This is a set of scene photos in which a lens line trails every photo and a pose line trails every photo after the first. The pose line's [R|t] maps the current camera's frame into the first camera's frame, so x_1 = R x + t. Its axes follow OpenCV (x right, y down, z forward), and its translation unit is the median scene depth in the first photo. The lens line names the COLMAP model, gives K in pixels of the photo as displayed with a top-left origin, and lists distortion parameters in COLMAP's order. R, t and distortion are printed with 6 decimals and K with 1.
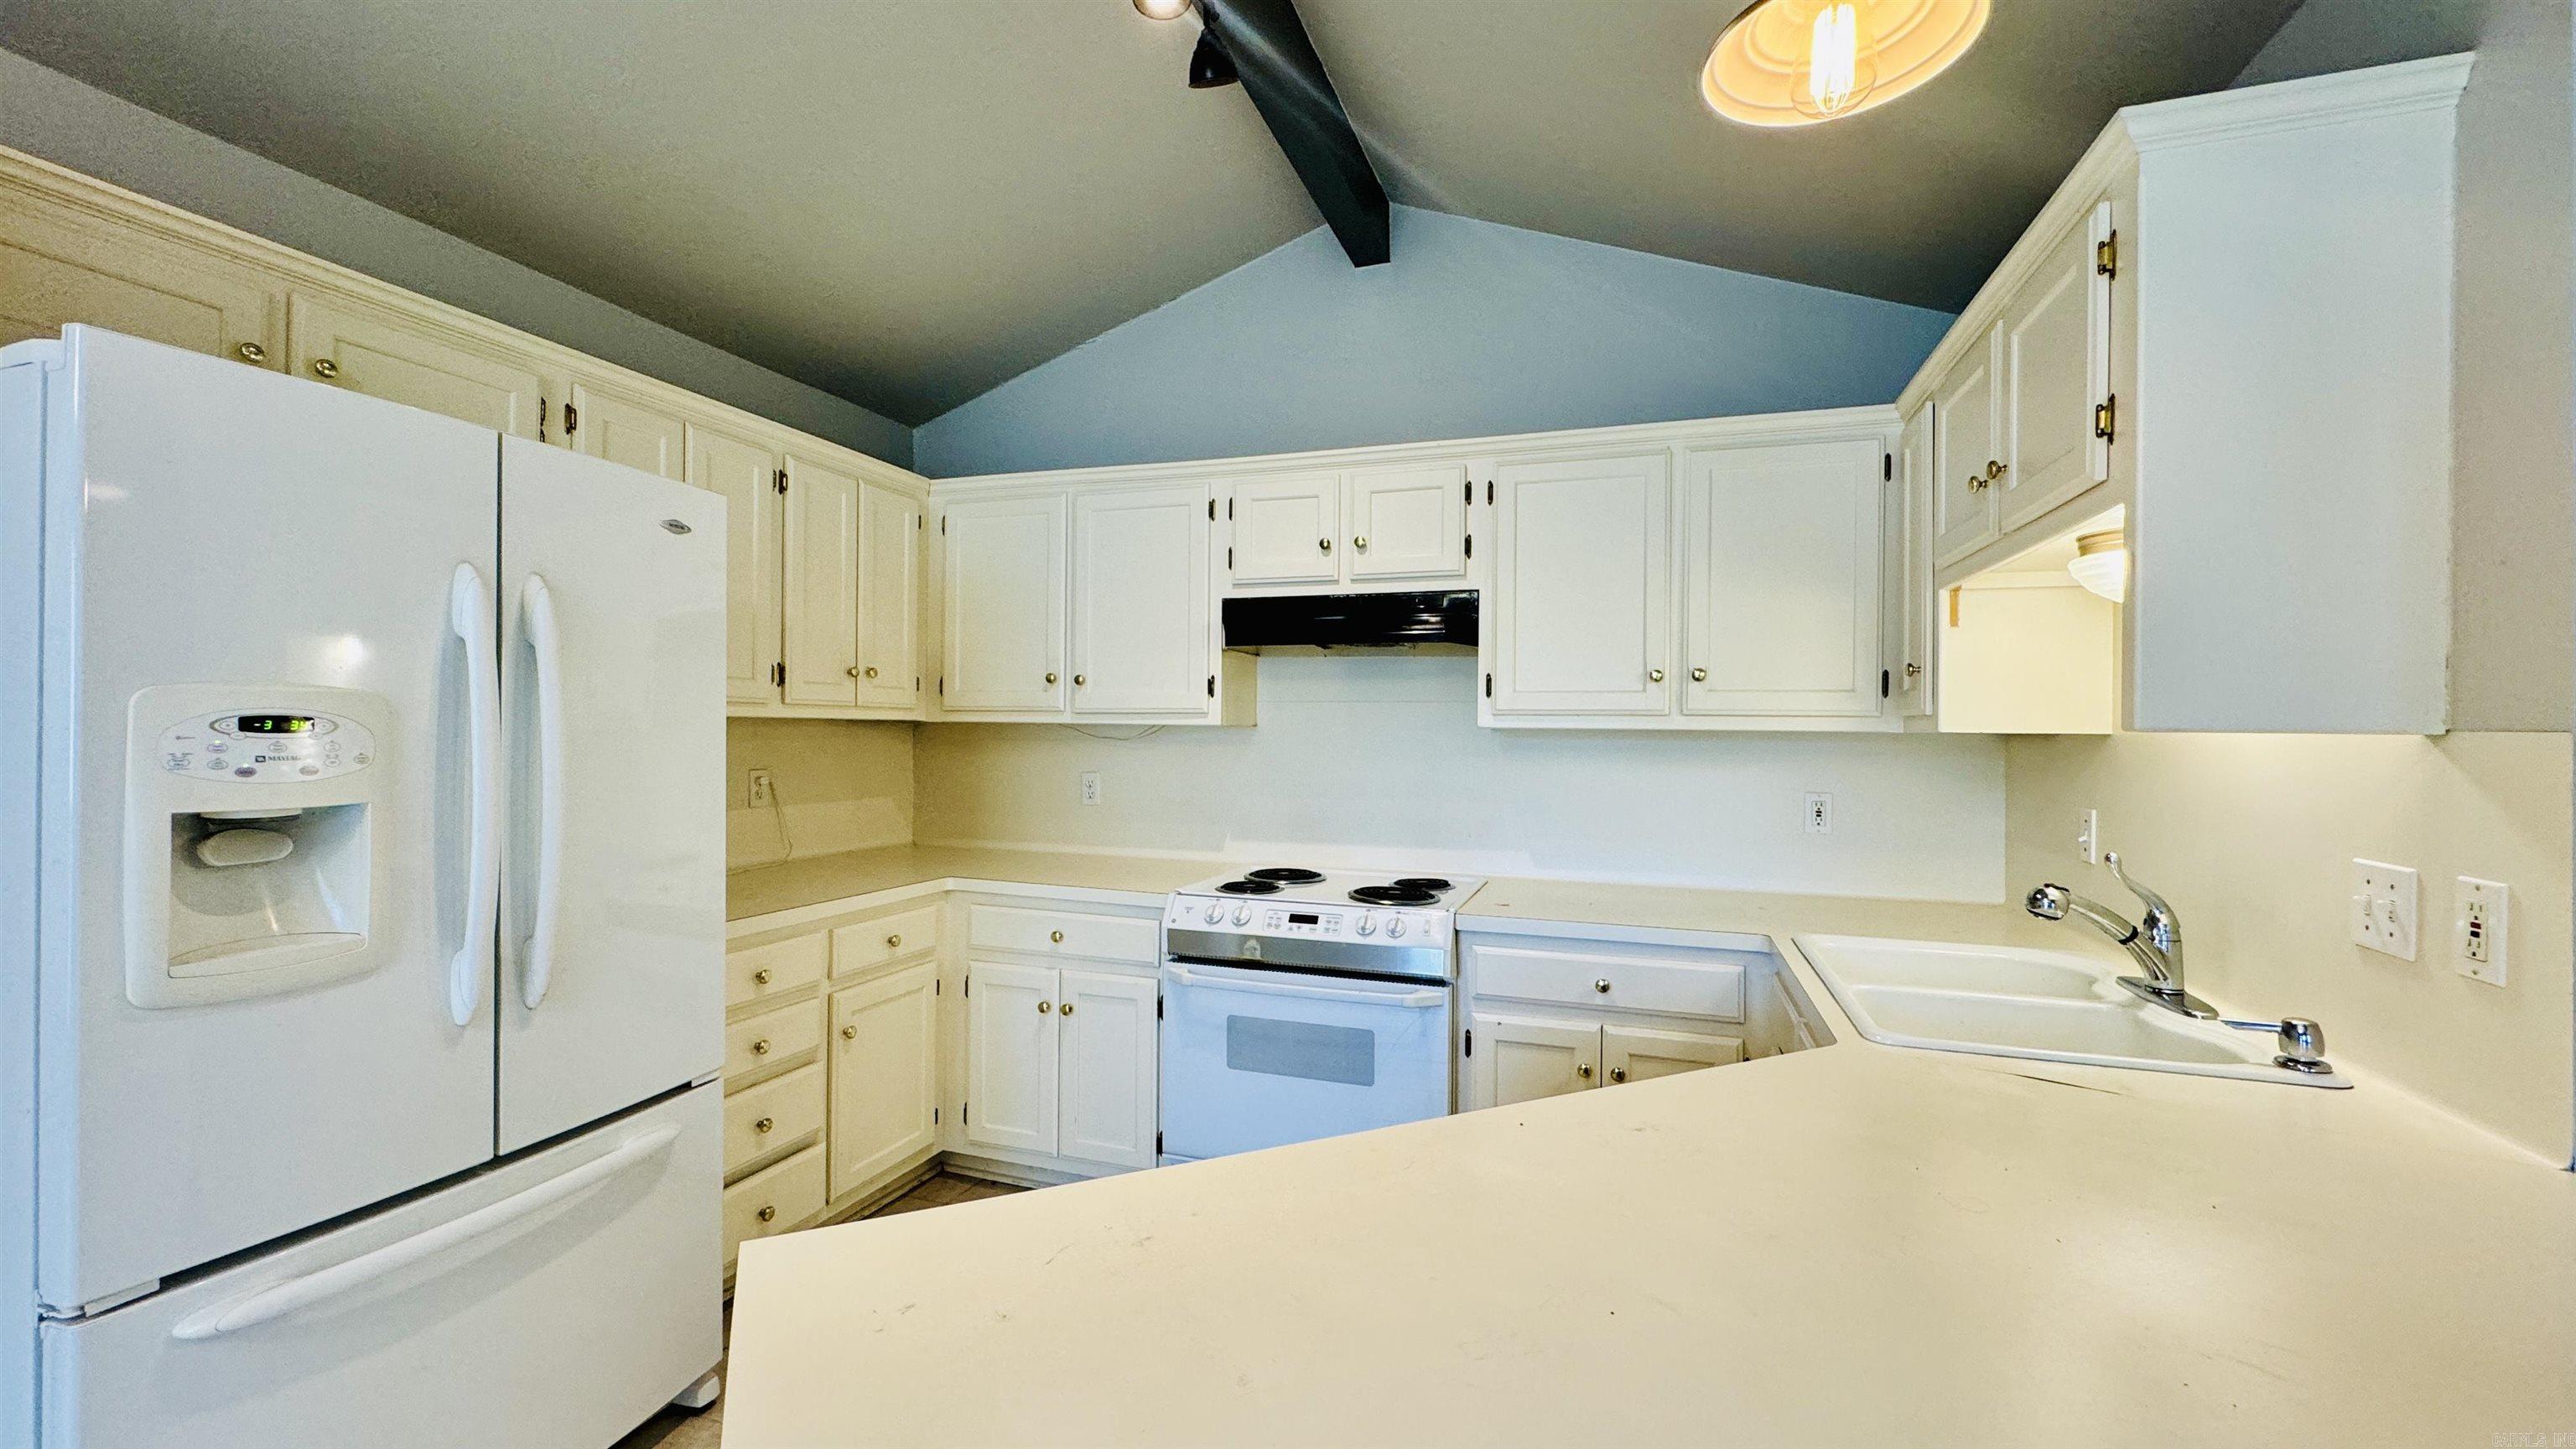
lens RADIAL K [[1028.8, 0, 1284.9], [0, 1028.8, 727.1], [0, 0, 1]] dist [-0.002718, 0.000139]
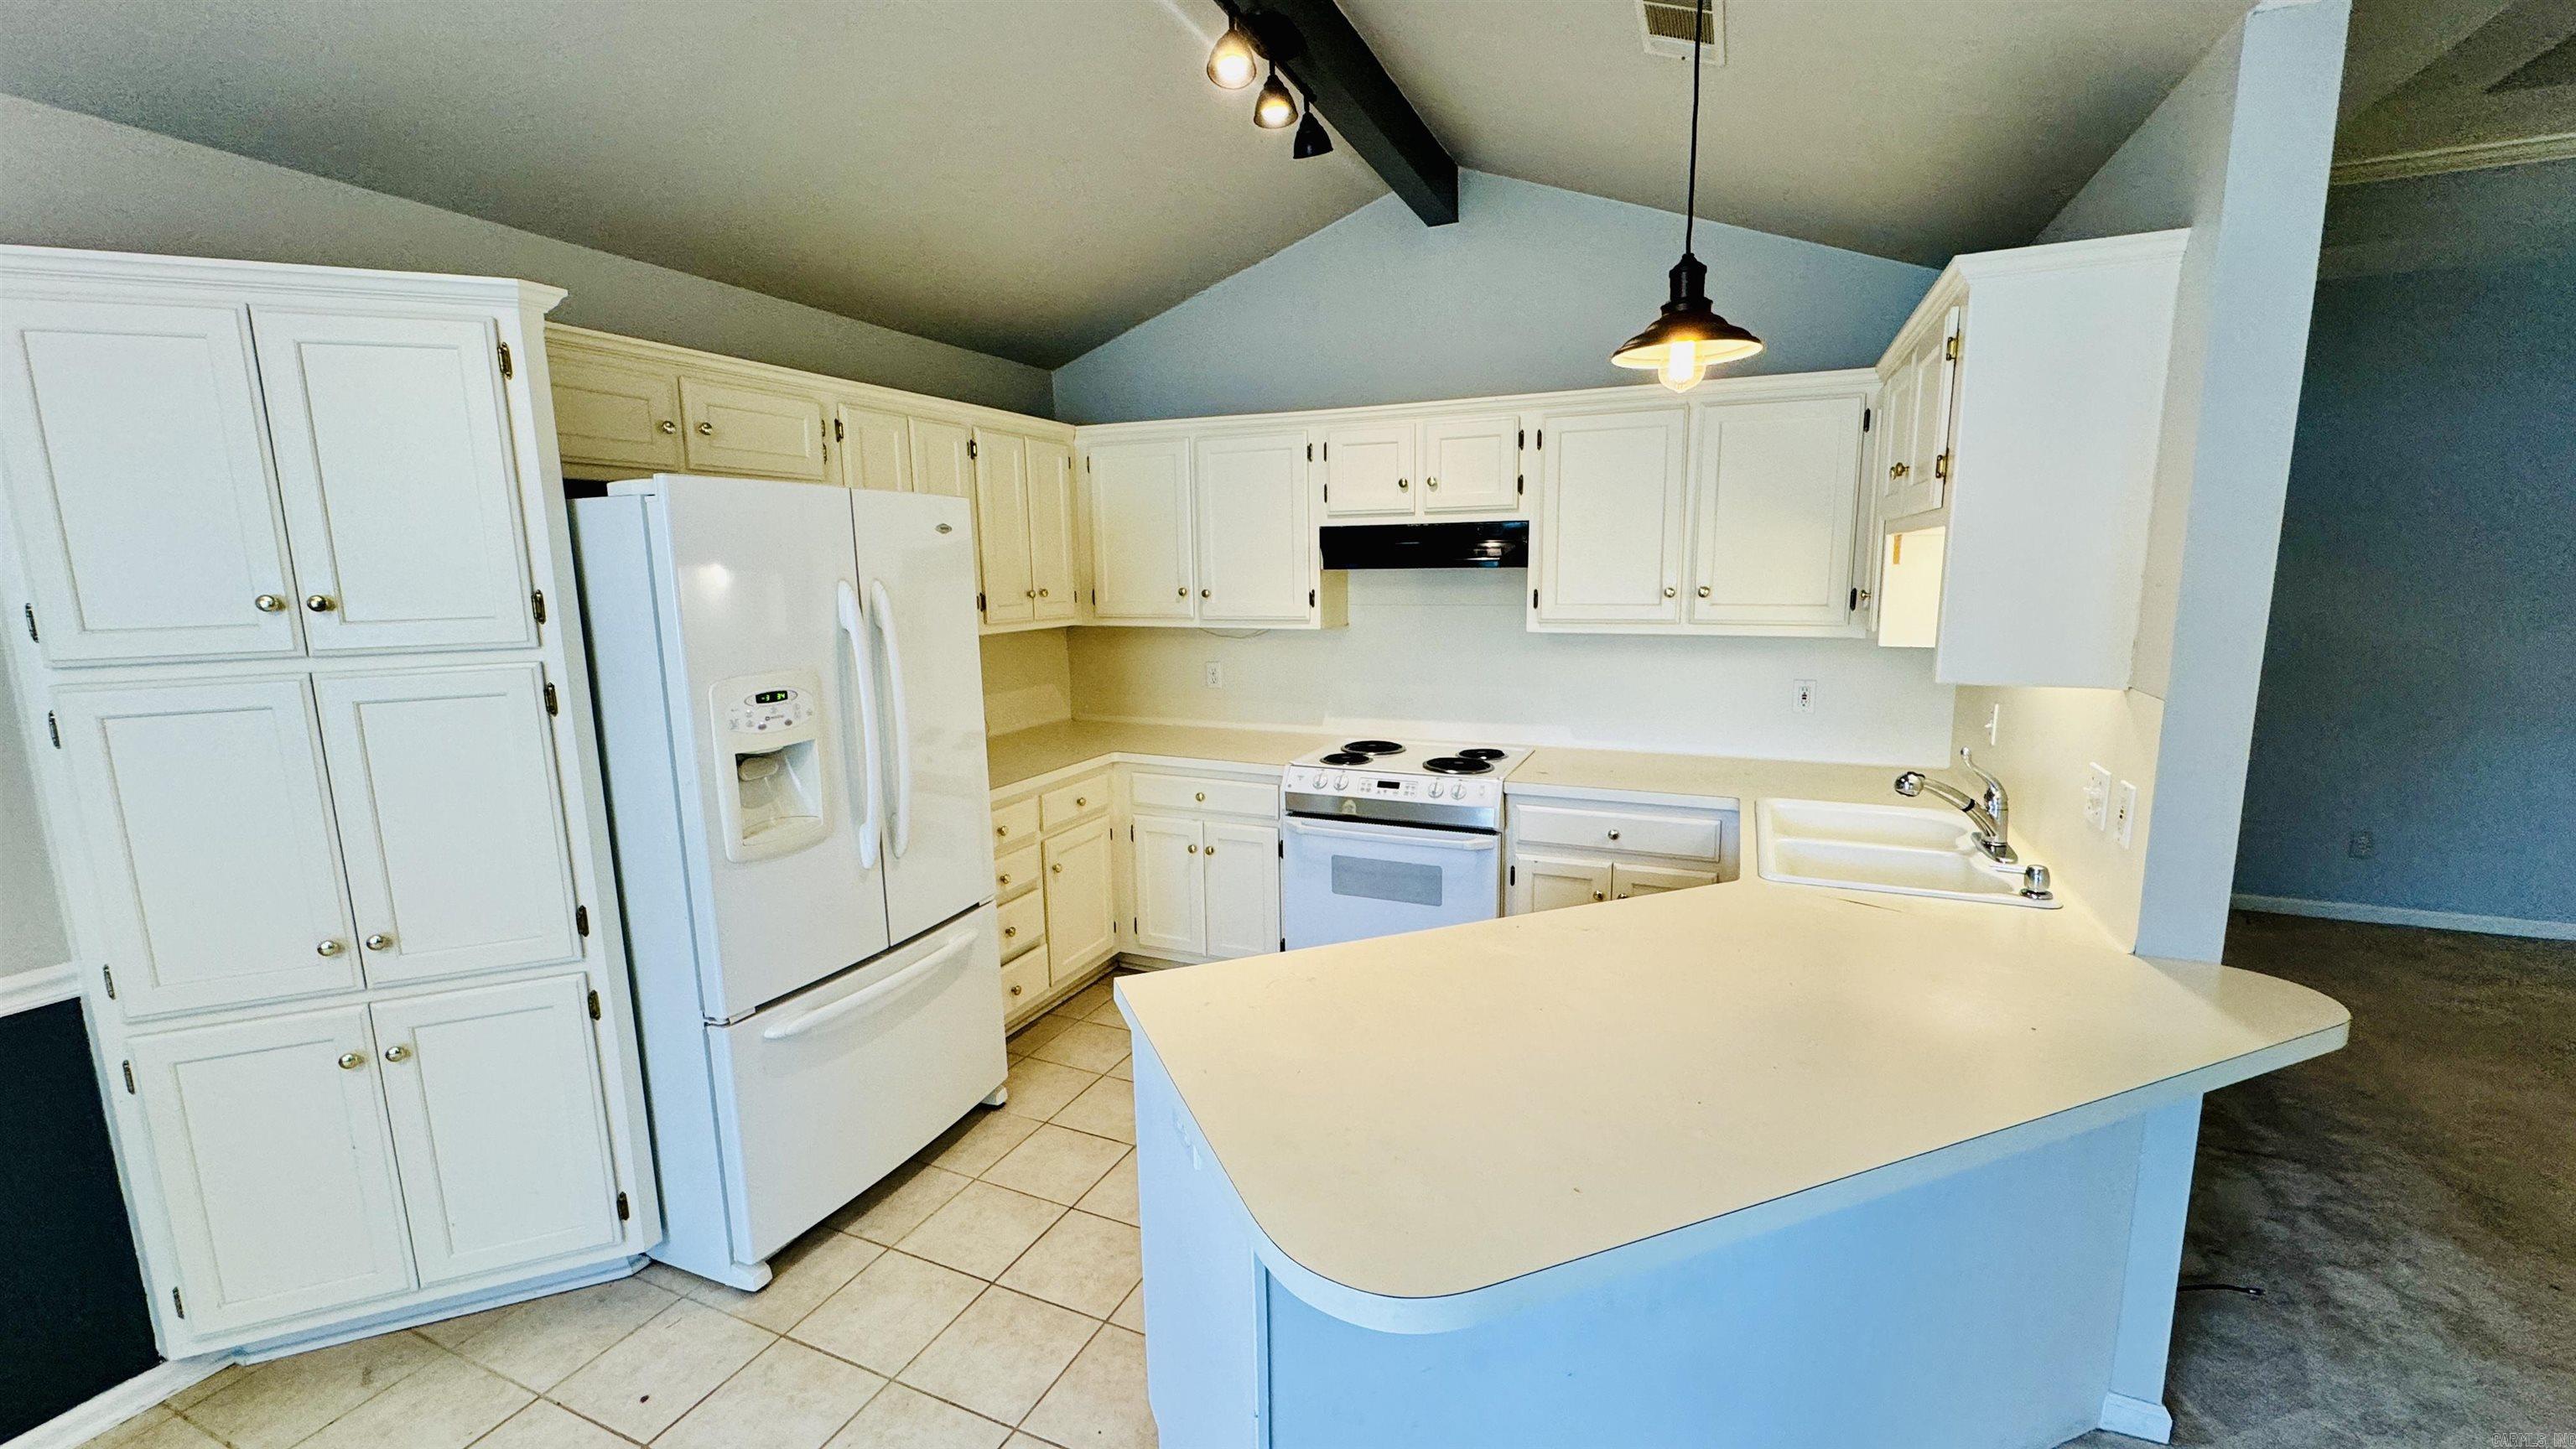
lens RADIAL K [[1028.8, 0, 1284.9], [0, 1028.8, 727.1], [0, 0, 1]] dist [-0.002718, 0.000139]
pose [[0.996722, -0.011895, -0.080020, -0.007601], [0.024673, 0.986704, 0.160643, -0.100210], [0.077045, -0.162091, 0.983763, -0.292182]]
